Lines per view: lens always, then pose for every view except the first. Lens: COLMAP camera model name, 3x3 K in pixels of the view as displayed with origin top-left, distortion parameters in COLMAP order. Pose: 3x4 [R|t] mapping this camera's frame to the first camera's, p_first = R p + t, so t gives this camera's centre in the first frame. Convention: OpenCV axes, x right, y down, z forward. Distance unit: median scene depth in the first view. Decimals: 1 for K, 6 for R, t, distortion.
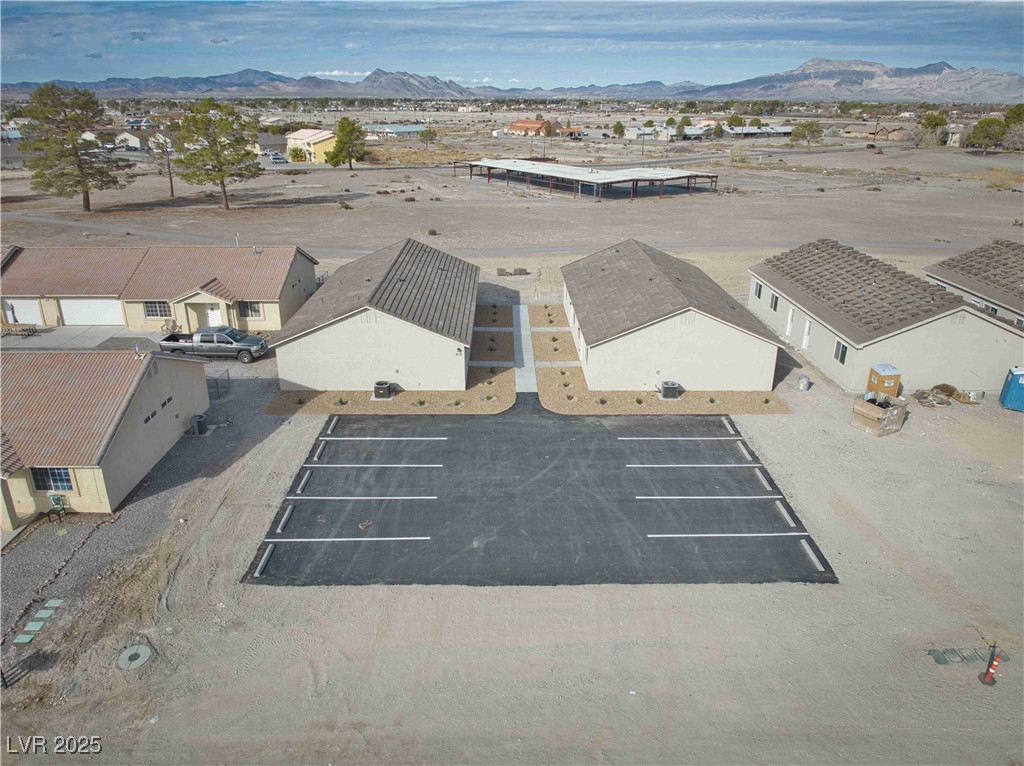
lens RADIAL K [[723.9, 0, 515.0], [0, 723.9, 385.4], [0, 0, 1]] dist [0.028069, -0.056587]
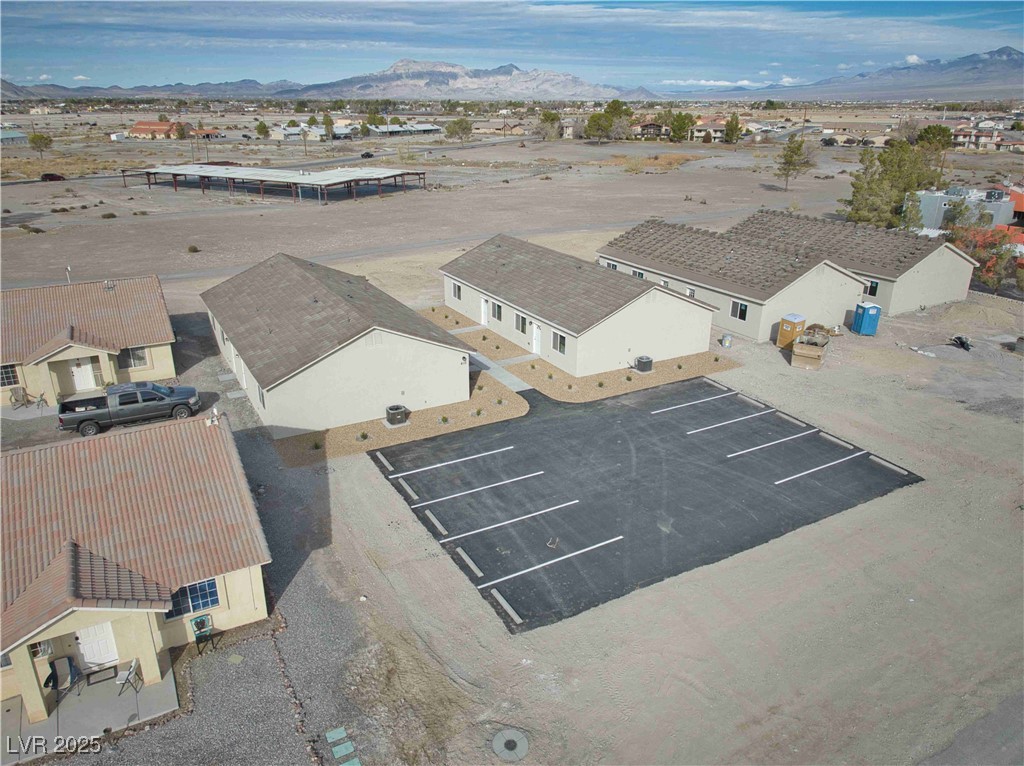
lens RADIAL K [[723.9, 0, 515.0], [0, 723.9, 385.4], [0, 0, 1]] dist [0.028069, -0.056587]
pose [[0.877022, -0.176310, 0.446930, -0.411671], [0.175995, 0.983468, 0.042611, -0.039203], [-0.447054, 0.041287, 0.893553, 0.105450]]
